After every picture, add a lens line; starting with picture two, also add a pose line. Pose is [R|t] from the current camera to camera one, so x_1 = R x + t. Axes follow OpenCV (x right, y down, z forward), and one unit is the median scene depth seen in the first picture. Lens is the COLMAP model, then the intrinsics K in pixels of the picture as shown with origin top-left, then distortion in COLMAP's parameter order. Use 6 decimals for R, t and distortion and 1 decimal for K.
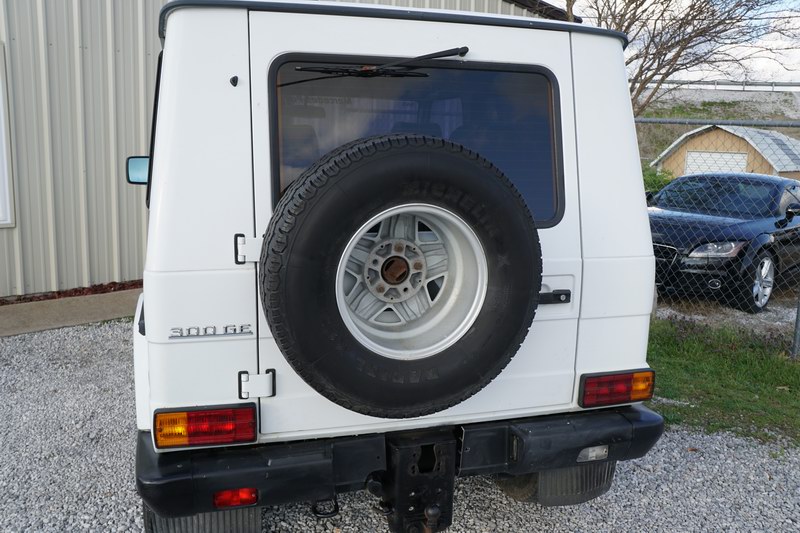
lens RADIAL K [[712.8, 0, 400.0], [0, 712.8, 266.5], [0, 0, 1]] dist [-0.132706, 0.165401]
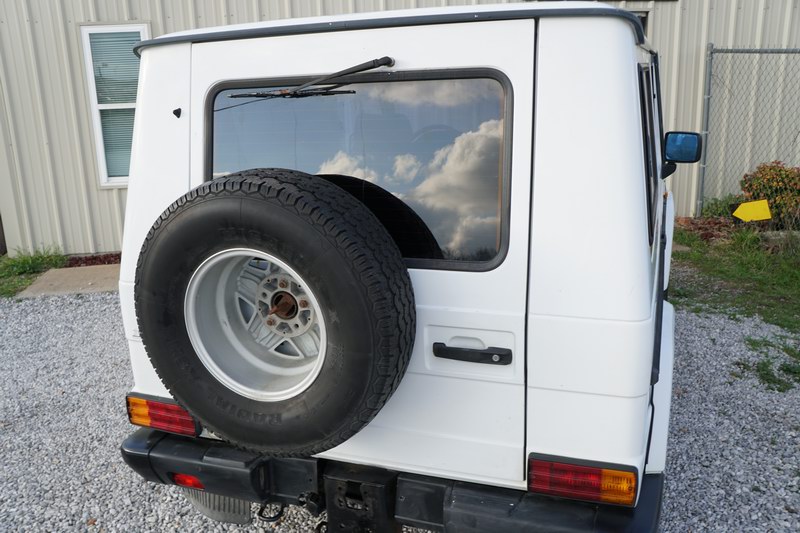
lens RADIAL K [[712.8, 0, 400.0], [0, 712.8, 266.5], [0, 0, 1]] dist [-0.132706, 0.165401]
pose [[0.795229, 0.110528, -0.596150, 0.684048], [-0.050039, 0.991853, 0.117144, -0.167008], [0.604241, -0.063326, 0.794281, 0.322559]]
